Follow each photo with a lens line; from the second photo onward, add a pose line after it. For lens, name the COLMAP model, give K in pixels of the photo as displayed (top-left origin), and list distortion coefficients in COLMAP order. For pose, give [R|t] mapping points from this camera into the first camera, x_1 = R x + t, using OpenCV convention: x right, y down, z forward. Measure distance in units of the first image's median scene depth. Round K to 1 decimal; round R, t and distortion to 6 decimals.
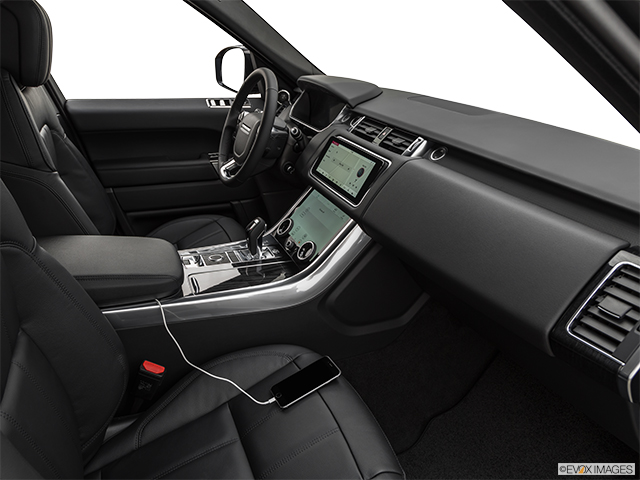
lens RADIAL K [[475.4, 0, 320.0], [0, 475.4, 240.0], [0, 0, 1]] dist [-0.010096, -0.002480]
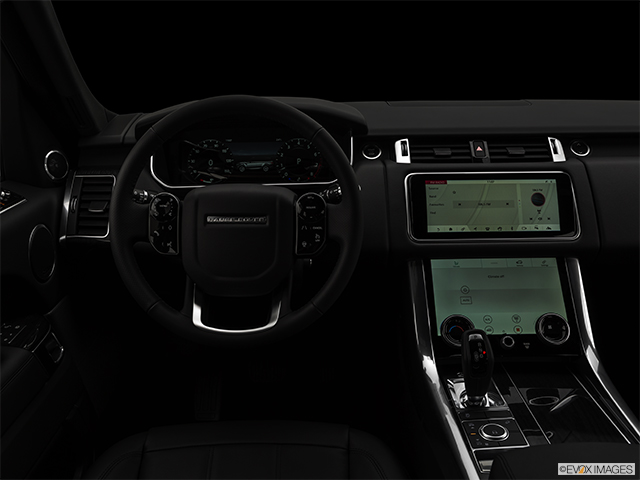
lens RADIAL K [[637.2, 0, 320.0], [0, 637.2, 240.0], [0, 0, 1]] dist [0.002858, 0.006139]
pose [[0.360535, -0.315210, 0.877871, -0.856800], [0.398746, 0.902918, 0.160442, -0.351378], [-0.843218, 0.292203, 0.451222, 0.798523]]
